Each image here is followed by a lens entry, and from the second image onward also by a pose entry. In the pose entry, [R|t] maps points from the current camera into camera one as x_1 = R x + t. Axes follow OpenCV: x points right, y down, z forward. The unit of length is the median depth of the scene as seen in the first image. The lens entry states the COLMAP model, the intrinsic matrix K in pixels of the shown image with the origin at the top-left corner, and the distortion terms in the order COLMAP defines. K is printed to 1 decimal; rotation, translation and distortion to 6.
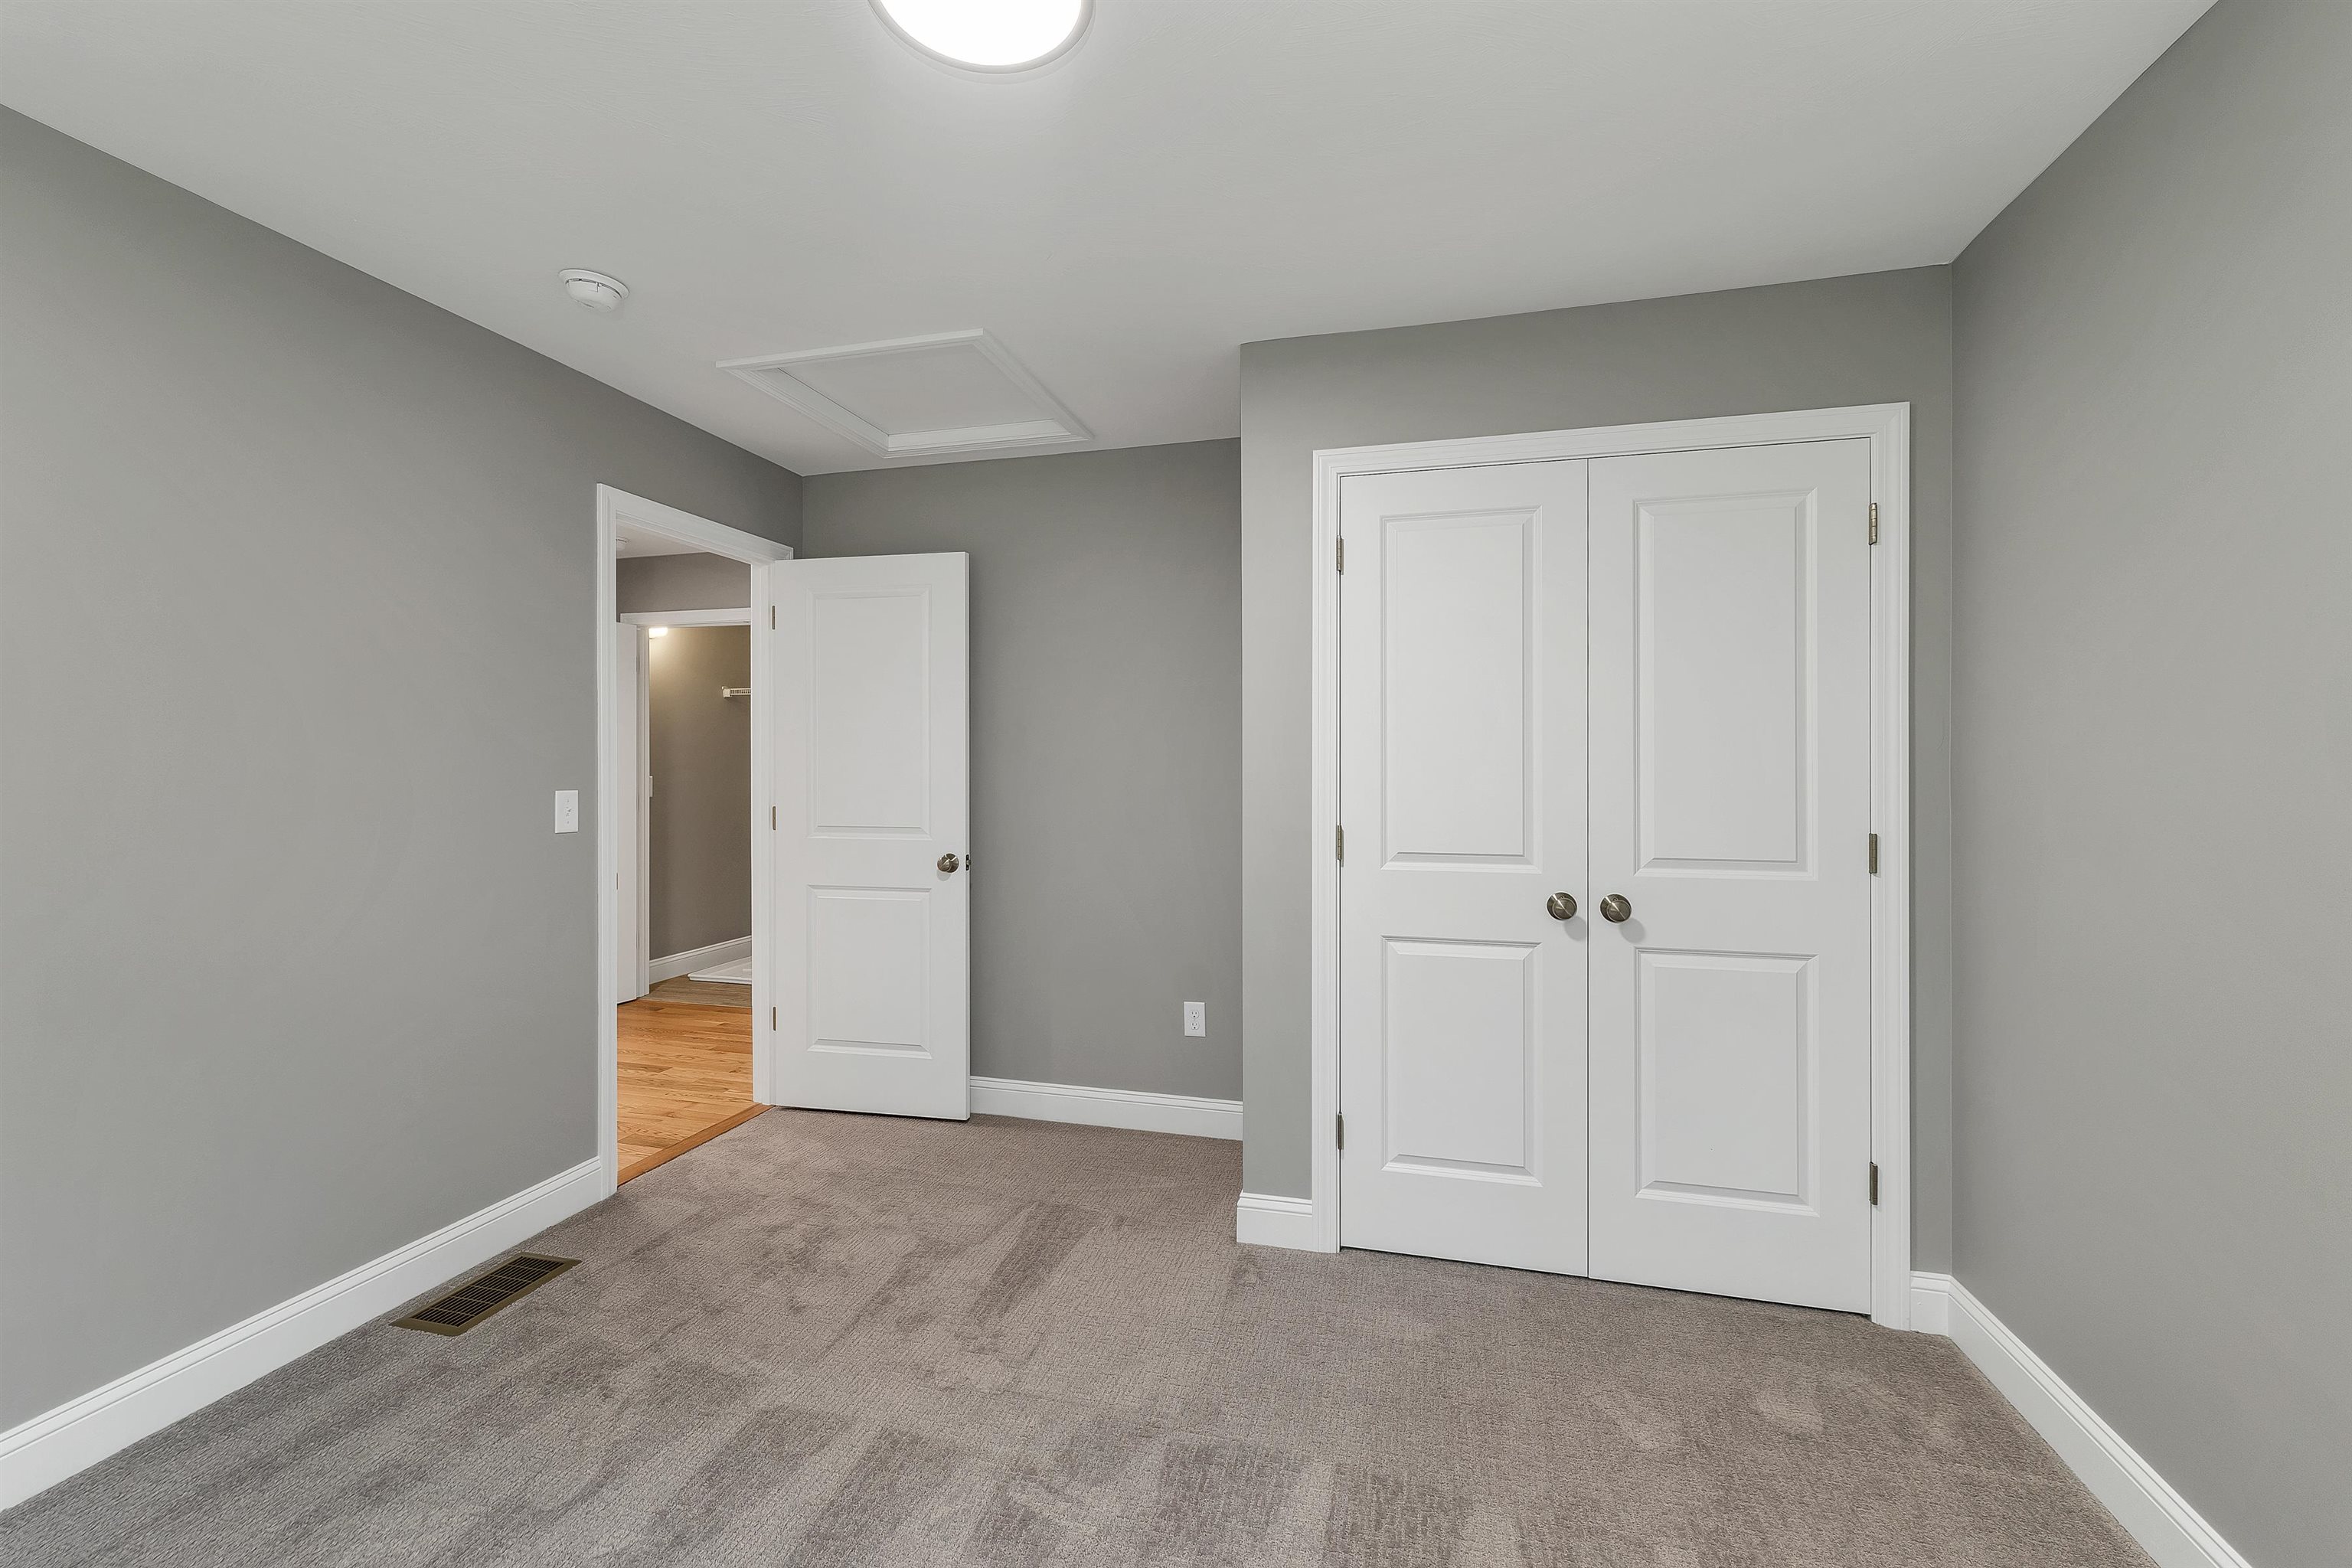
lens RADIAL K [[1009.7, 0, 1173.5], [0, 1009.7, 774.9], [0, 0, 1]] dist [0.002332, -0.000278]
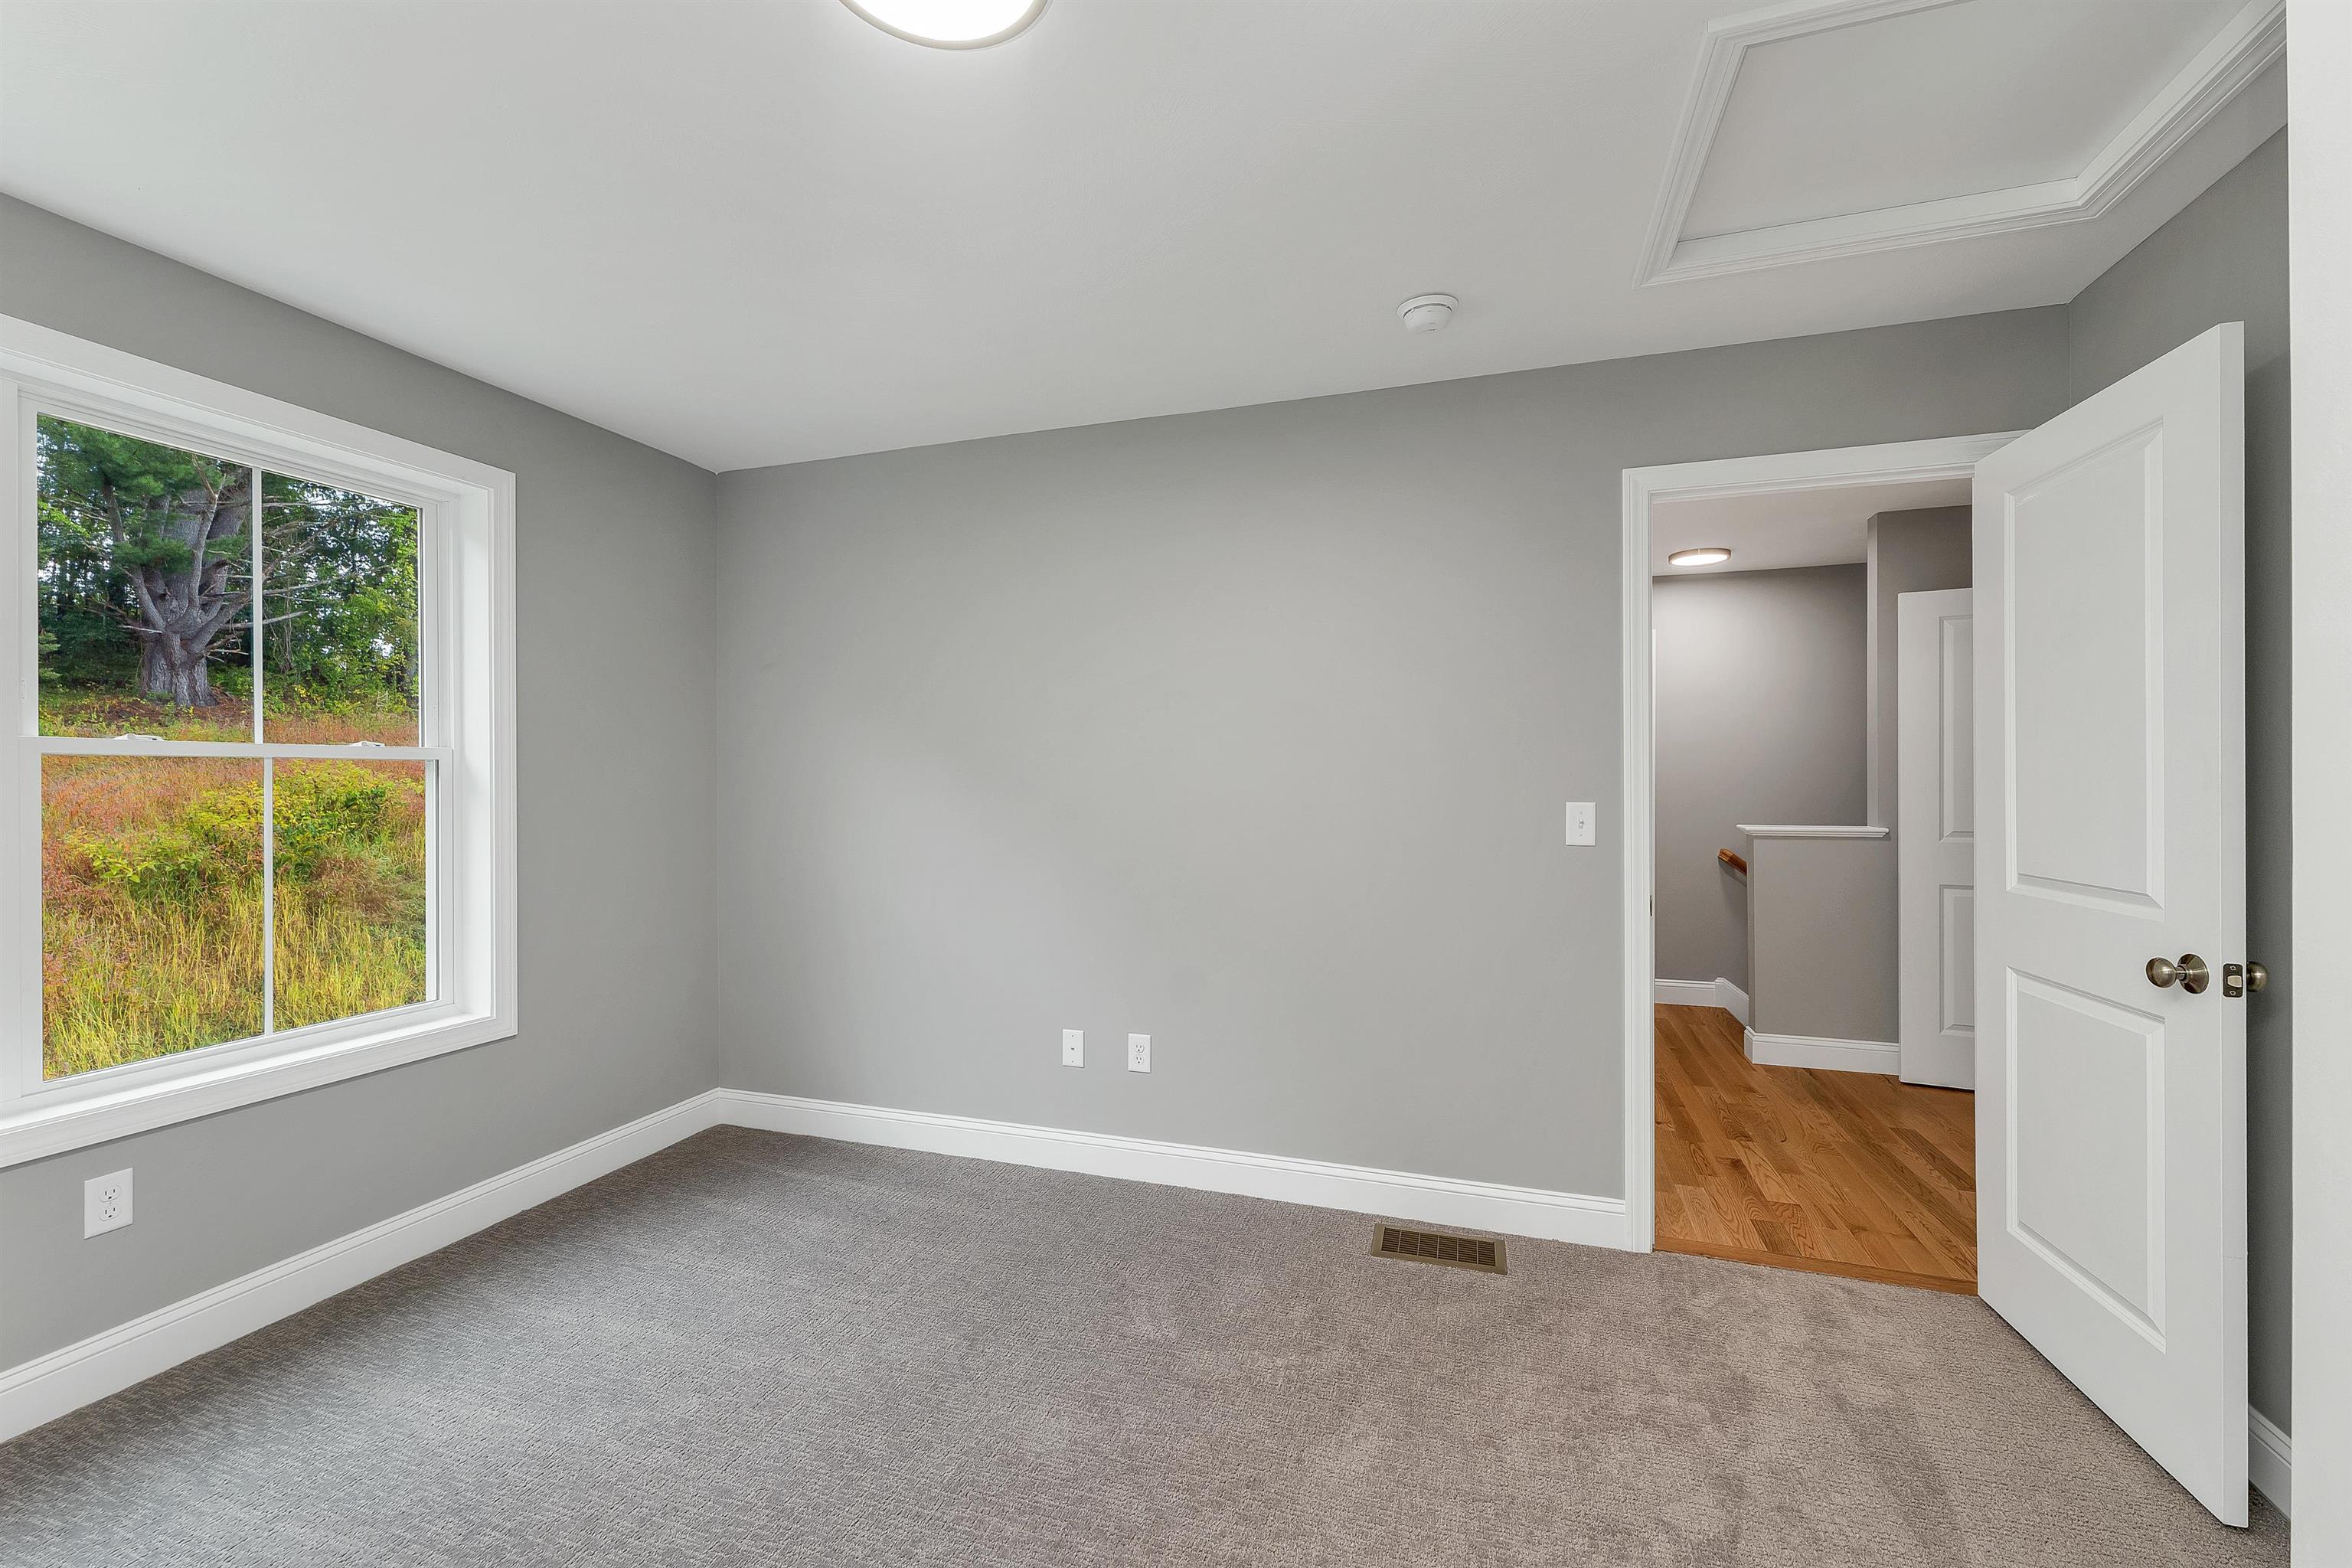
lens RADIAL K [[972.9, 0, 1167.6], [0, 972.9, 780.8], [0, 0, 1]] dist [0.000819, -0.000091]
pose [[-0.060775, 0.003914, -0.998144, 0.354717], [-0.009168, 0.999948, 0.004479, -0.005406], [0.998109, 0.009423, -0.060736, 0.661316]]
